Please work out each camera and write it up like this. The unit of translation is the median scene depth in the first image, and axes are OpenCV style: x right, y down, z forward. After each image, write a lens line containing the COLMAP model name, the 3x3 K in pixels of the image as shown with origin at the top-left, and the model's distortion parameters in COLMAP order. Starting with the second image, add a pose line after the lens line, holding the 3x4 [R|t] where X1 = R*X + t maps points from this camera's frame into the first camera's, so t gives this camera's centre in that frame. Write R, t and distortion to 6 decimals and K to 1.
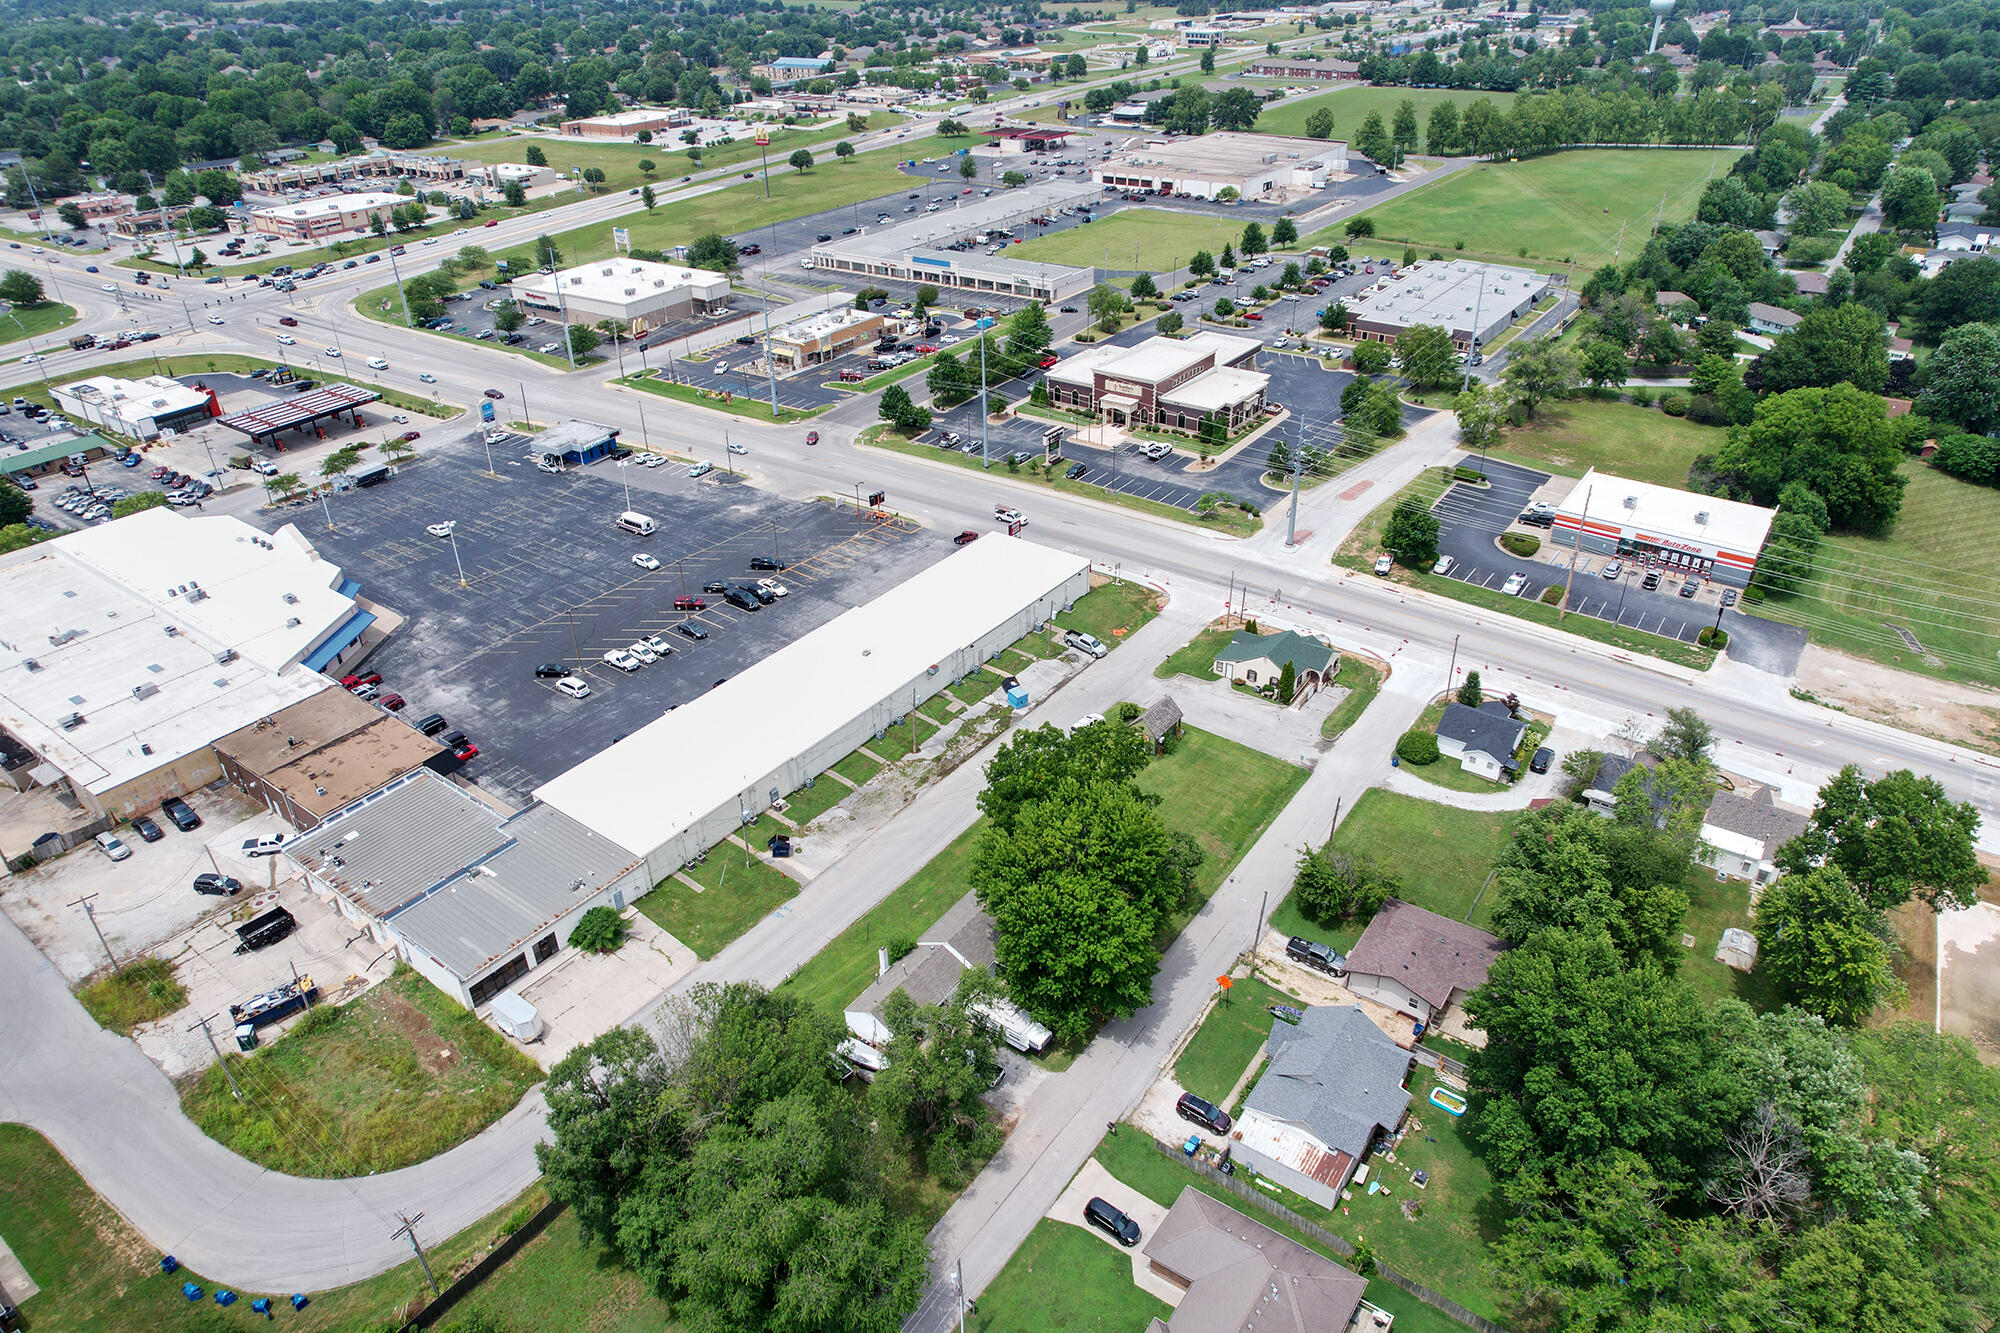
lens RADIAL K [[1278.8, 0, 1007.0], [0, 1278.8, 673.1], [0, 0, 1]] dist [-0.081816, 0.073917]
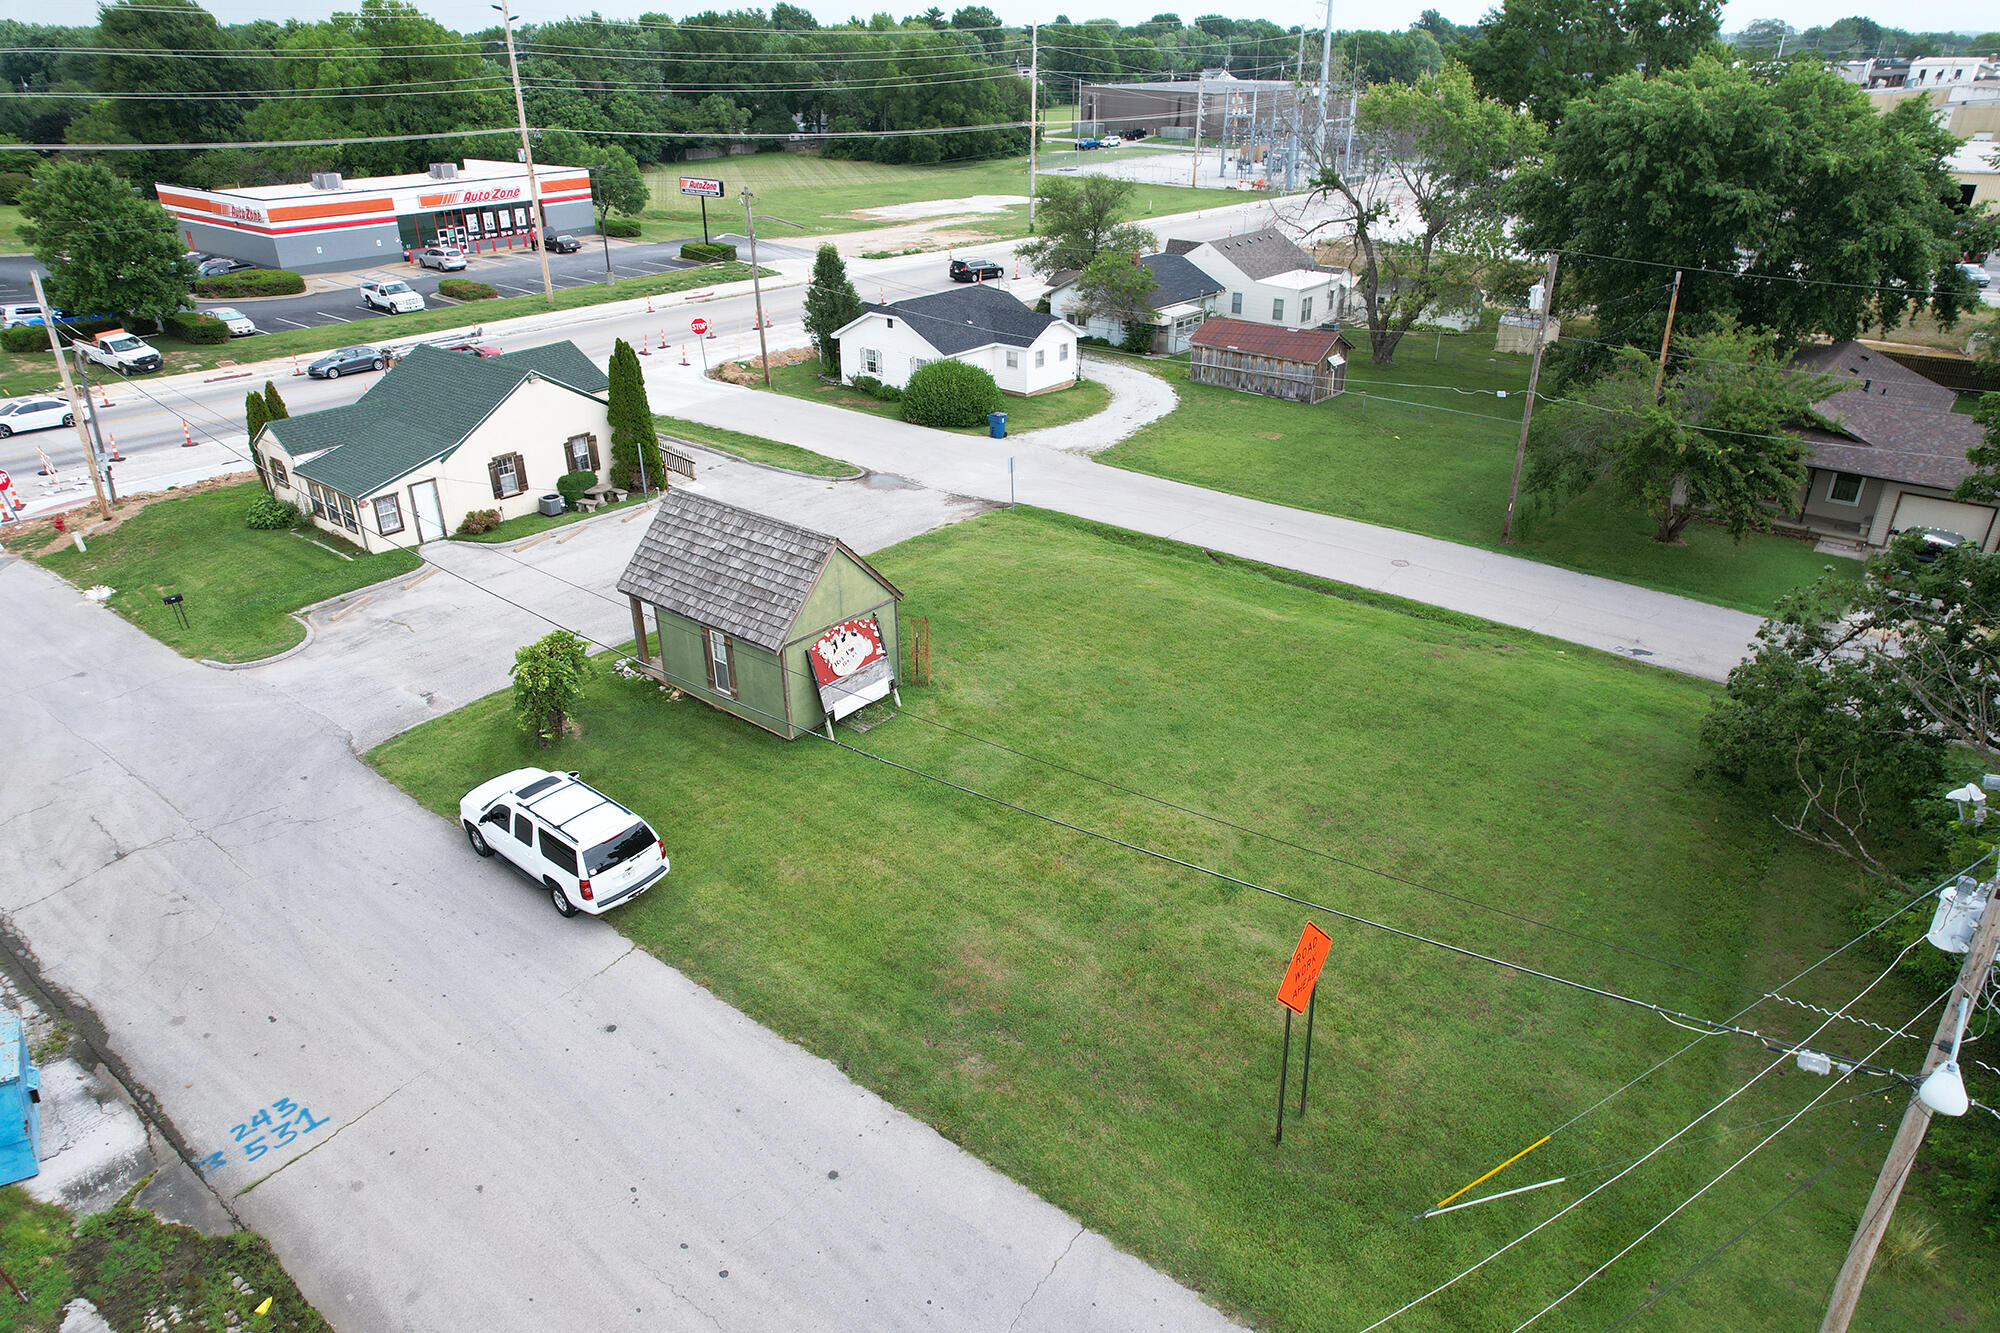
lens RADIAL K [[1278.8, 0, 1007.0], [0, 1278.8, 673.1], [0, 0, 1]] dist [-0.081816, 0.073917]
pose [[0.067504, -0.434334, 0.898219, -0.060814], [0.518228, 0.784568, 0.340431, -0.001639], [-0.852574, 0.442502, 0.278045, 0.717705]]
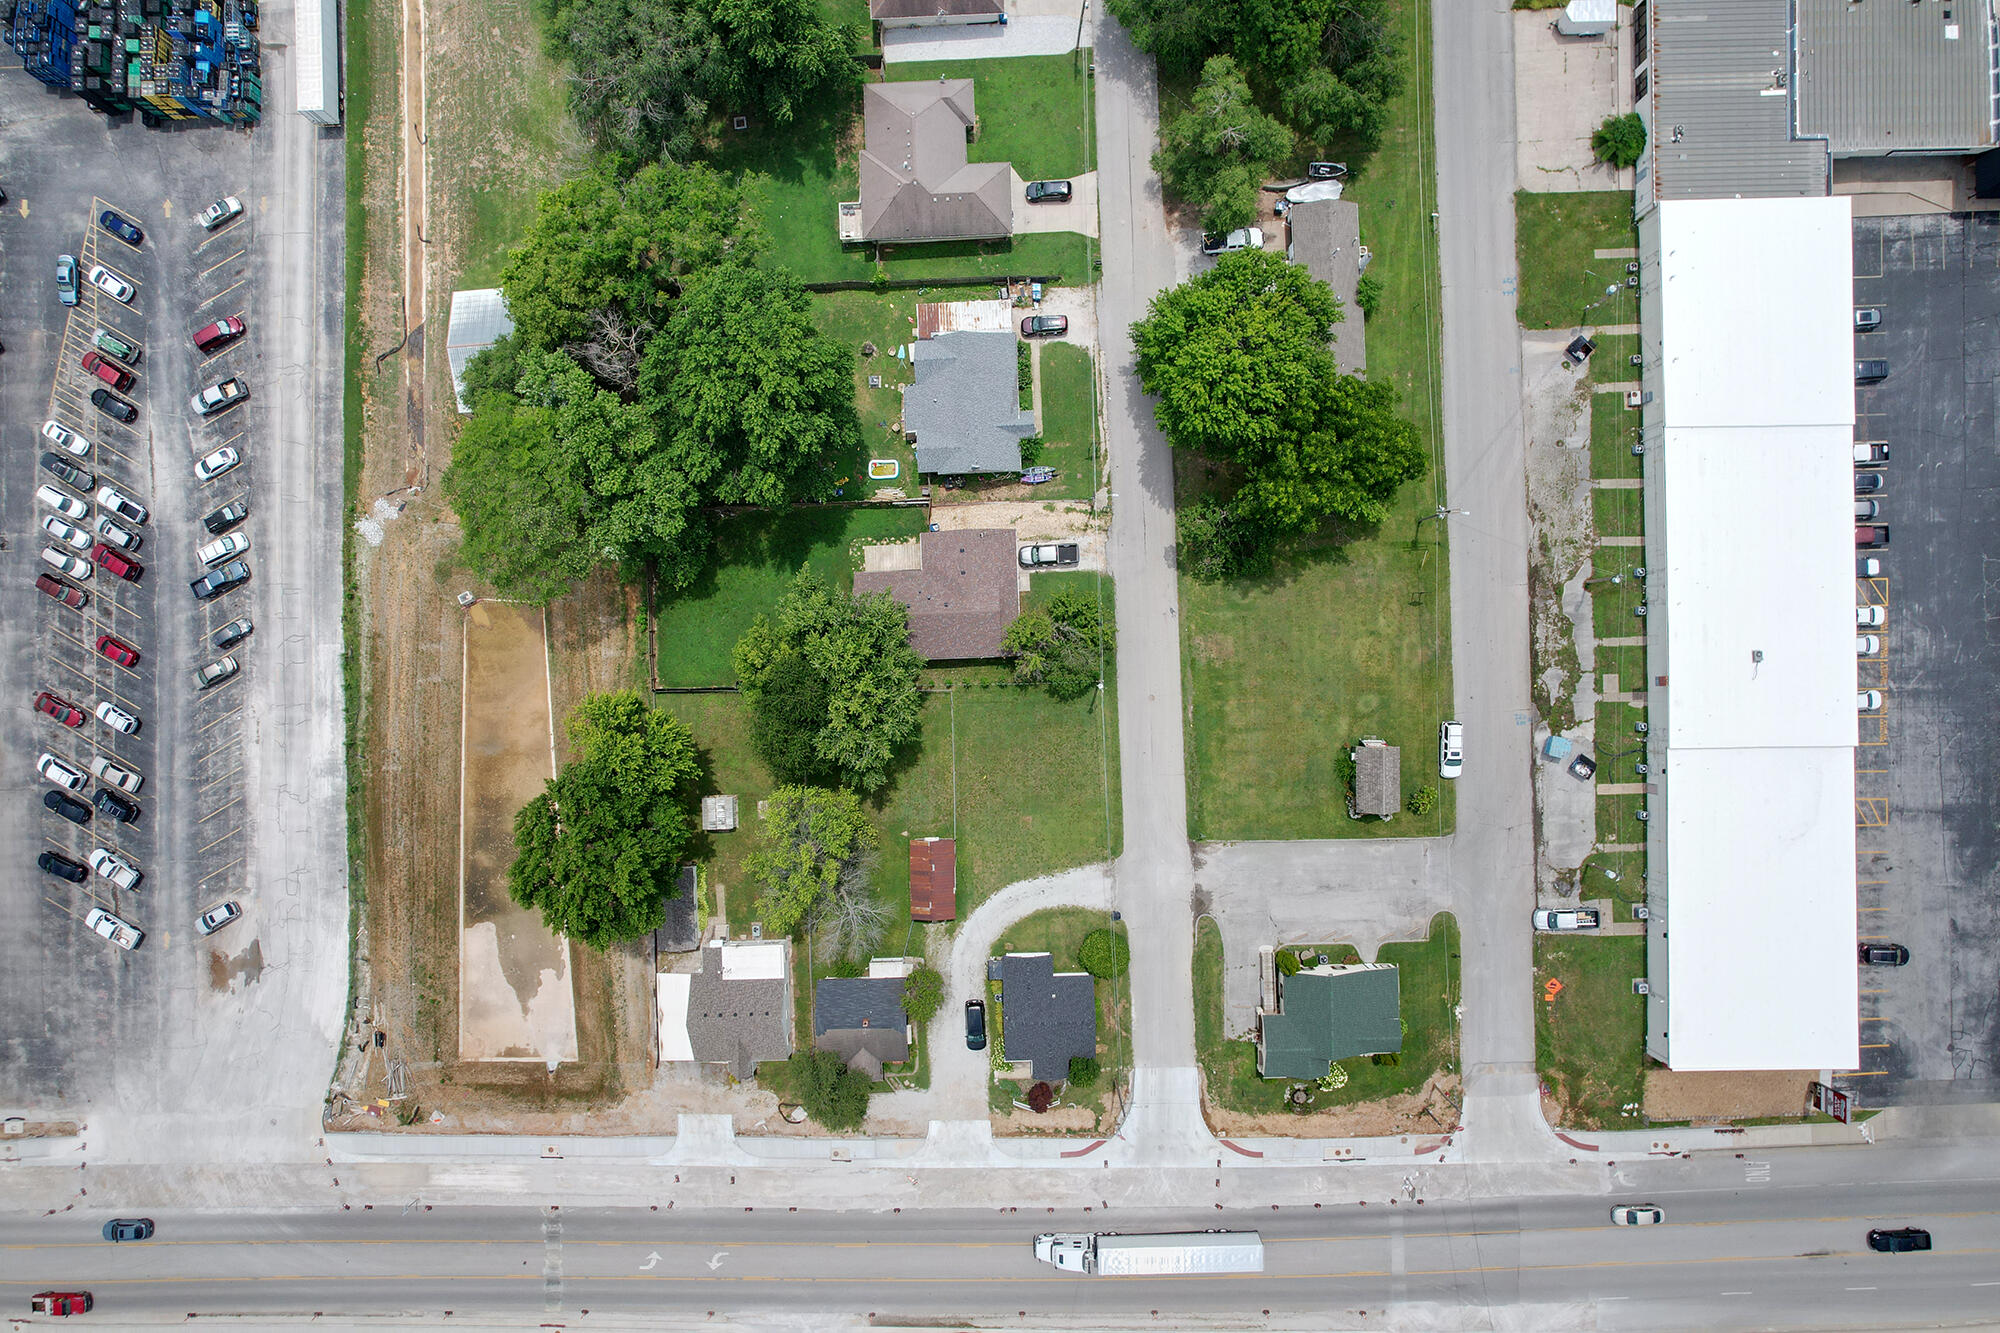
lens RADIAL K [[1278.8, 0, 1007.0], [0, 1278.8, 673.1], [0, 0, 1]] dist [-0.081816, 0.073917]
pose [[-0.799308, 0.600418, 0.024599, 0.192477], [-0.285653, -0.415654, 0.863501, -0.441827], [0.528687, 0.683176, 0.503746, 0.334507]]
